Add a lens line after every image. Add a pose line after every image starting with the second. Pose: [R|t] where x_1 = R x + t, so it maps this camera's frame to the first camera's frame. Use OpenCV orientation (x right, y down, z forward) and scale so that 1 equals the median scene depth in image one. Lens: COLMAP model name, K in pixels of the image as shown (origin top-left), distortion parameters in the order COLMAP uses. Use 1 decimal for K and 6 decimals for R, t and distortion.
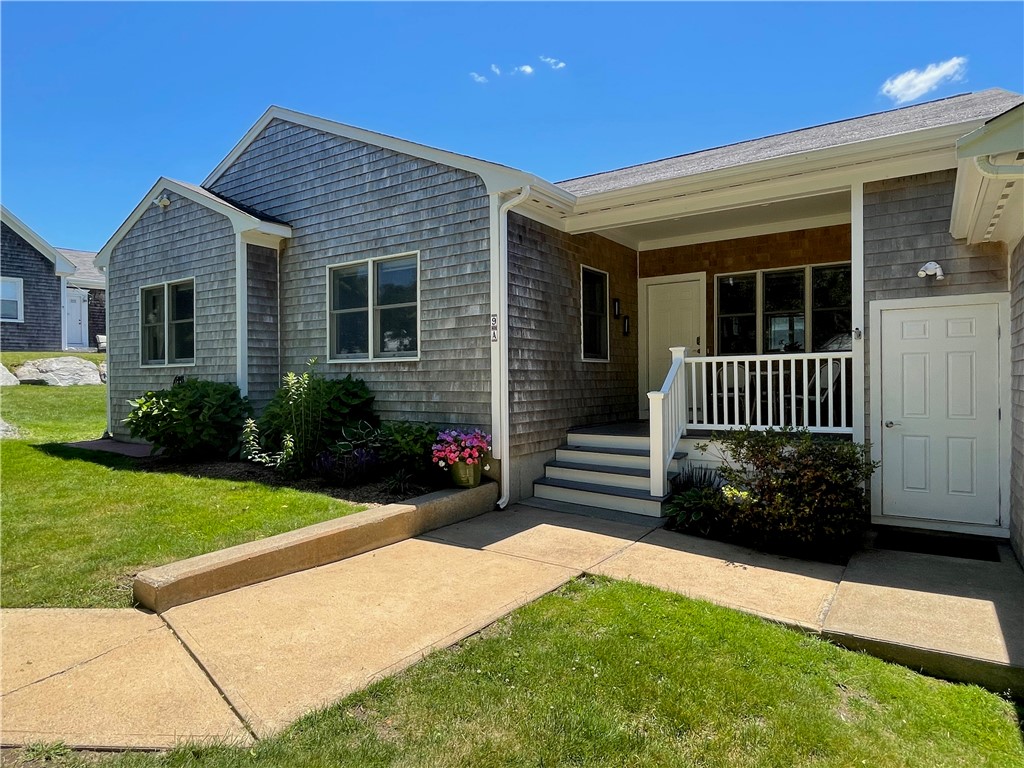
lens RADIAL K [[612.7, 0, 510.9], [0, 612.7, 392.2], [0, 0, 1]] dist [0.001920, -0.000057]
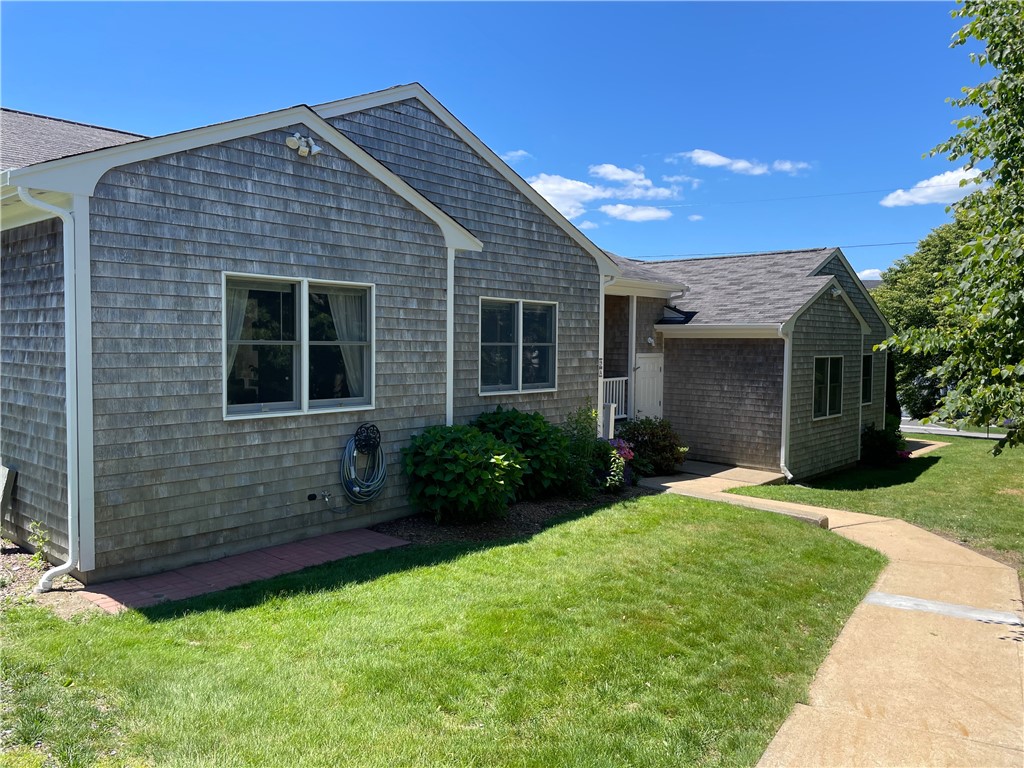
lens RADIAL K [[779.2, 0, 511.7], [0, 779.2, 382.8], [0, 0, 1]] dist [0.094963, -0.132477]
pose [[0.124435, -0.051190, 0.990906, -1.676790], [-0.005432, 0.998618, 0.052270, -0.146376], [-0.992213, -0.011887, 0.123986, 0.867633]]
